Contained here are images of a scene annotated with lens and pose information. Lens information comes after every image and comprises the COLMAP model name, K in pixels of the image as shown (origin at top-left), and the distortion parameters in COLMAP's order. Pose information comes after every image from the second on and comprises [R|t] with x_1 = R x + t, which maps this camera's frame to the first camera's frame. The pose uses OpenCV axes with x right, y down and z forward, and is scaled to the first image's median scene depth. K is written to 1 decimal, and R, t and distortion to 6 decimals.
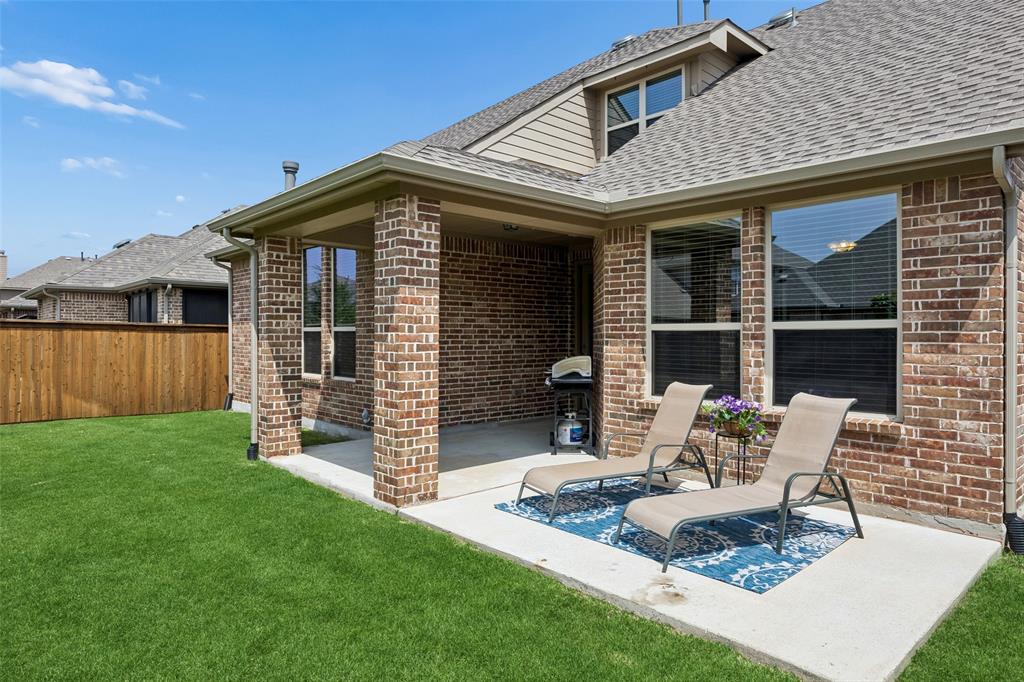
lens RADIAL K [[623.8, 0, 512.0], [0, 623.8, 341.0], [0, 0, 1]] dist [-0.002236, -0.001393]
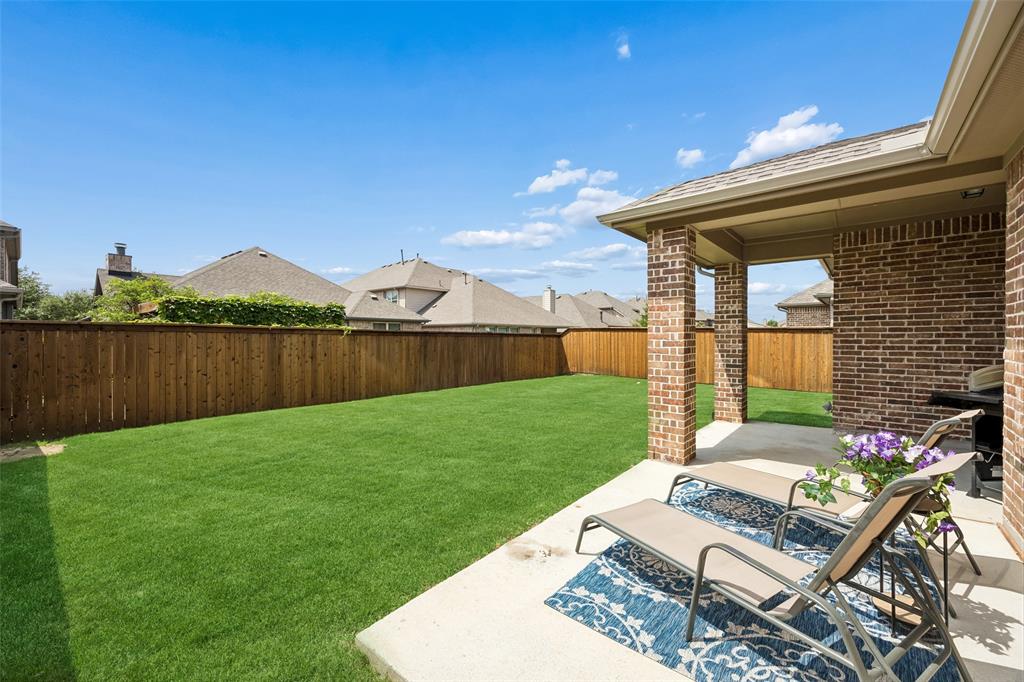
lens RADIAL K [[407.2, 0, 512.0], [0, 407.2, 341.0], [0, 0, 1]] dist [0.011674, 0.000016]
pose [[0.132114, 0.009200, -0.991192, 0.636683], [-0.006674, 0.999943, 0.008392, 0.000047], [0.991212, 0.005507, 0.132168, 0.546668]]
